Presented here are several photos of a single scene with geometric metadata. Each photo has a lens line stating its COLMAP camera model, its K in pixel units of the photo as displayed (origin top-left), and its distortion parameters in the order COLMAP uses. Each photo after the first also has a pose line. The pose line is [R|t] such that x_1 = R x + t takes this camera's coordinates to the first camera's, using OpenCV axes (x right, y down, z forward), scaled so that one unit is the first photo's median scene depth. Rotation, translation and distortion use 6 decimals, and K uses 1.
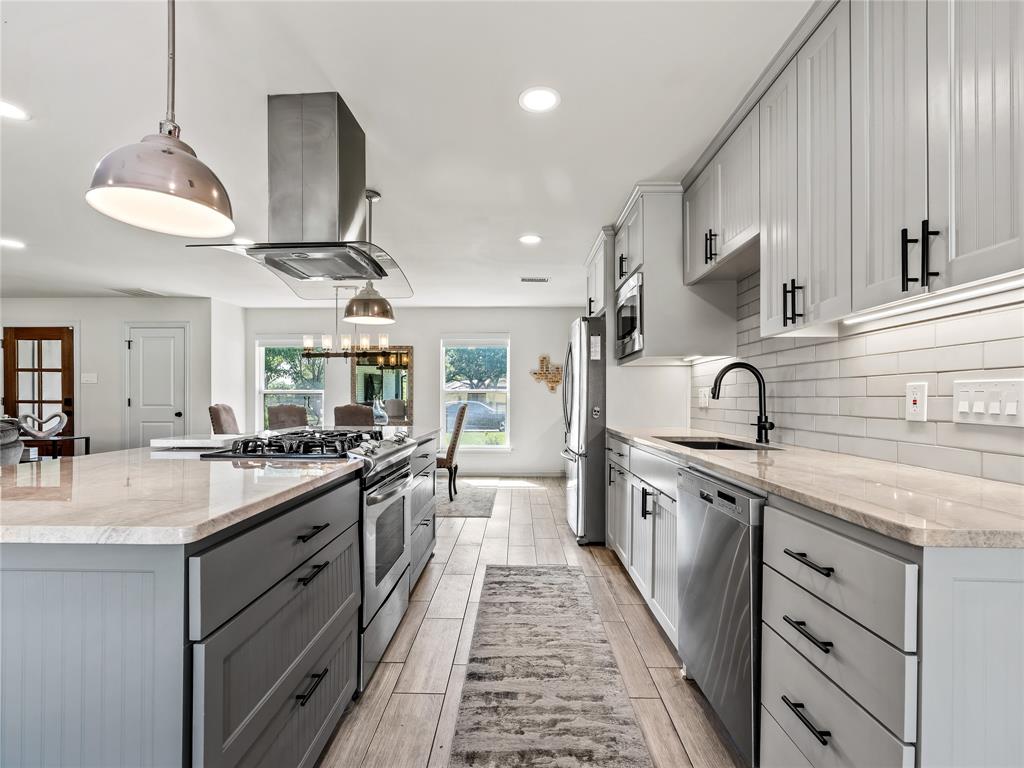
lens RADIAL K [[483.0, 0, 509.7], [0, 483.0, 393.3], [0, 0, 1]] dist [-0.002209, 0.000738]
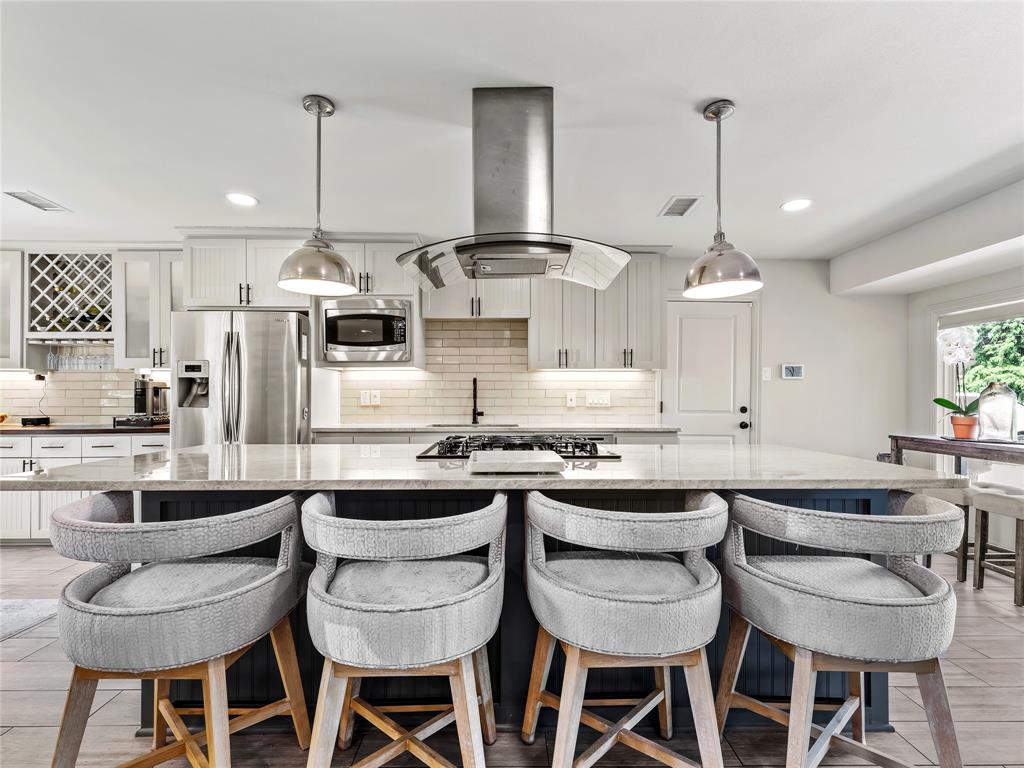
lens RADIAL K [[482.0, 0, 512.0], [0, 482.0, 393.3], [0, 0, 1]] dist [0.011792, -0.000333]
pose [[-0.032333, 0.005095, 0.999464, -0.816498], [-0.009735, 0.999938, -0.005413, -0.000369], [-0.999430, -0.009905, -0.032282, 0.610716]]
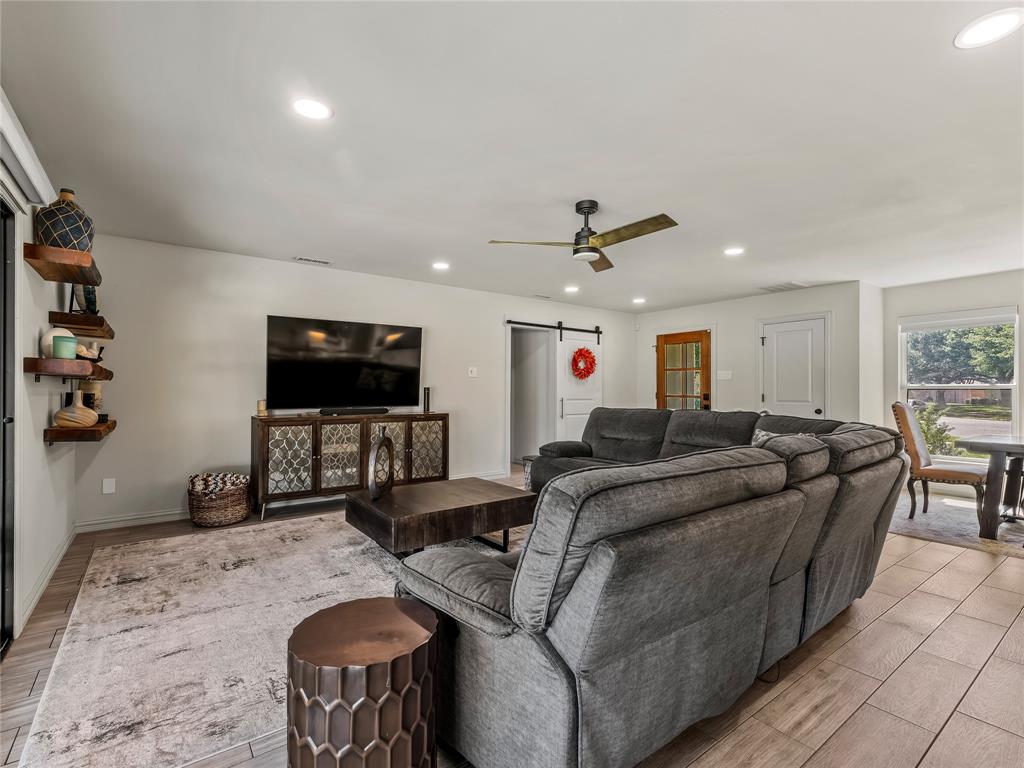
lens RADIAL K [[478.0, 0, 507.9], [0, 478.0, 387.2], [0, 0, 1]] dist [0.000881, -0.000498]
pose [[0.602746, -0.004790, -0.797919, -0.519847], [0.002236, 0.999988, -0.004313, -0.000574], [0.797930, 0.000816, 0.602749, -0.066192]]
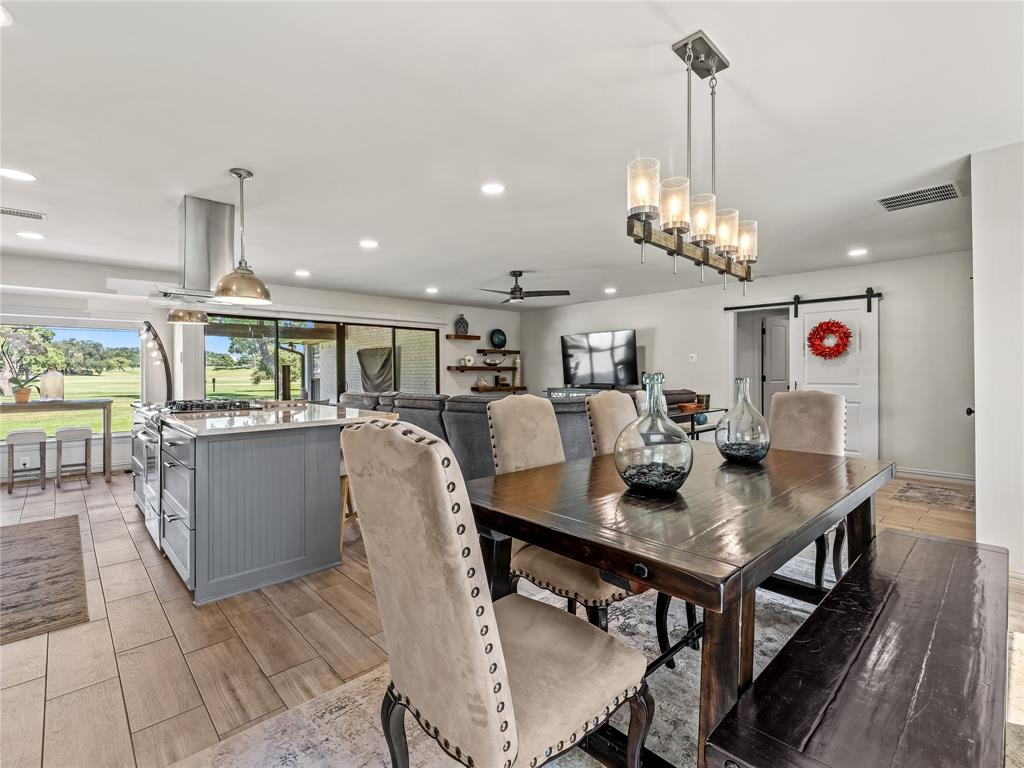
lens RADIAL K [[478.0, 0, 507.9], [0, 478.0, 387.2], [0, 0, 1]] dist [0.000881, -0.000498]
pose [[-0.721211, 0.022358, -0.692354, -0.012906], [0.008018, 0.999681, 0.023930, 0.003208], [0.692669, 0.011707, -0.721161, 1.706795]]
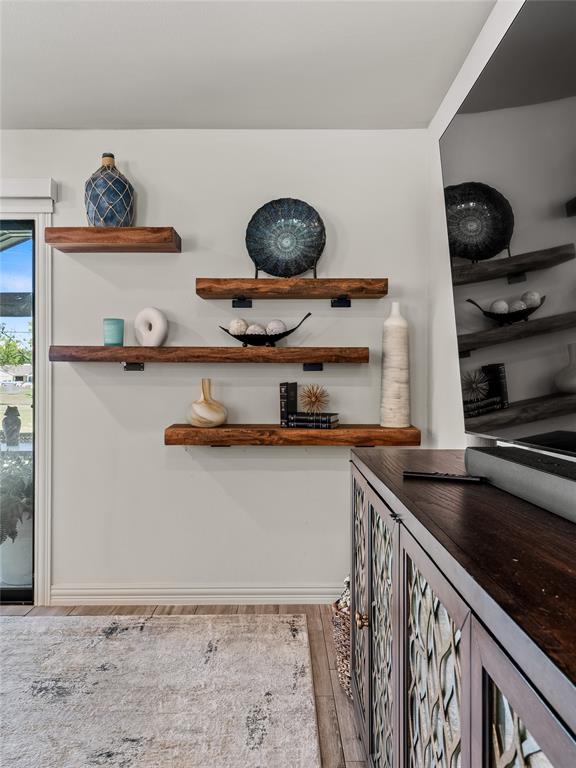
lens RADIAL K [[638.5, 0, 287.6], [0, 638.5, 386.2], [0, 0, 1]] dist [-0.006209, -0.003424]
pose [[-0.999903, -0.002698, -0.013695, -1.715397], [-0.002546, 0.999935, -0.011095, 0.016288], [0.013724, -0.011059, -0.999845, 0.699260]]
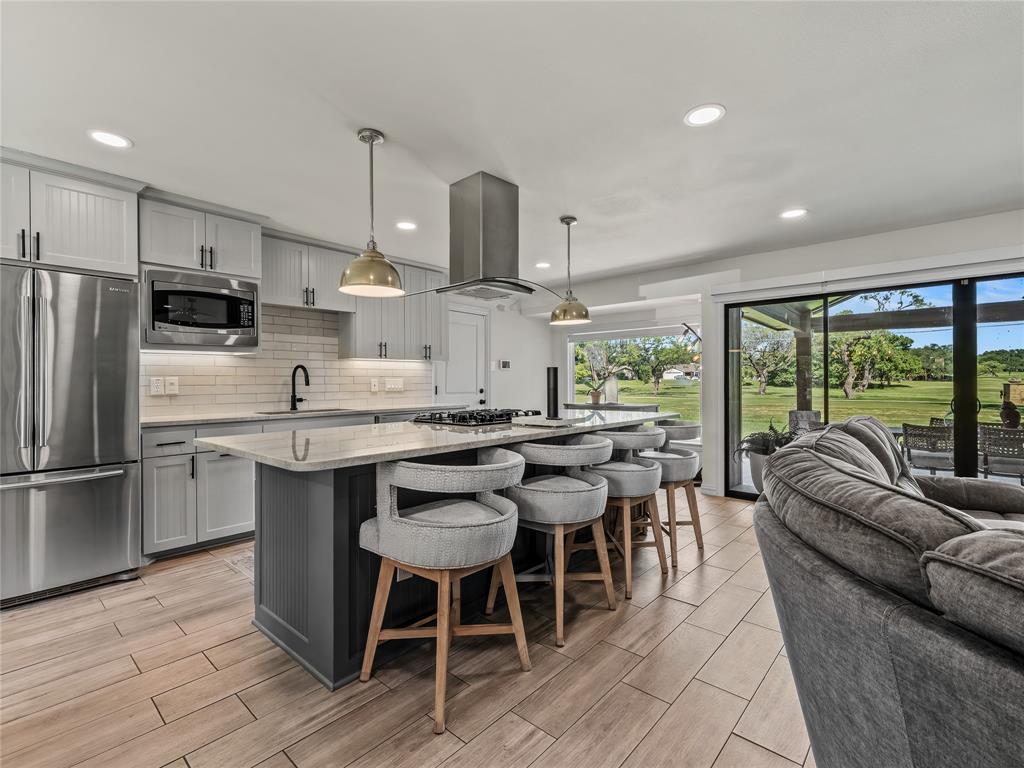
lens RADIAL K [[475.1, 0, 512.0], [0, 475.1, 381.7], [0, 0, 1]] dist [0.001688, -0.000679]
pose [[-0.755004, 0.000951, 0.655719, -0.816367], [-0.002468, 0.999988, -0.004291, 0.001932], [-0.655716, -0.004858, -0.754992, 1.188301]]
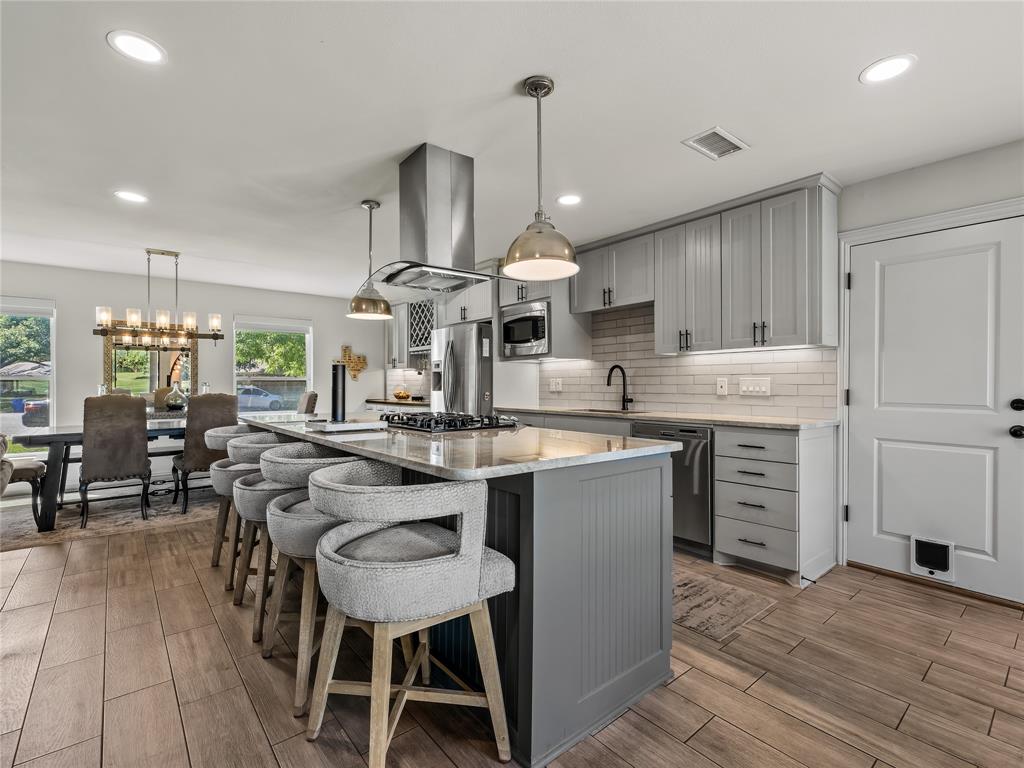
lens RADIAL K [[483.8, 0, 508.8], [0, 483.8, 384.0], [0, 0, 1]] dist [0.002476, -0.000050]
pose [[0.761703, -0.001703, 0.647924, -0.637253], [-0.003407, 0.999972, 0.006634, -0.003425], [-0.647917, -0.007260, 0.761676, -0.055938]]
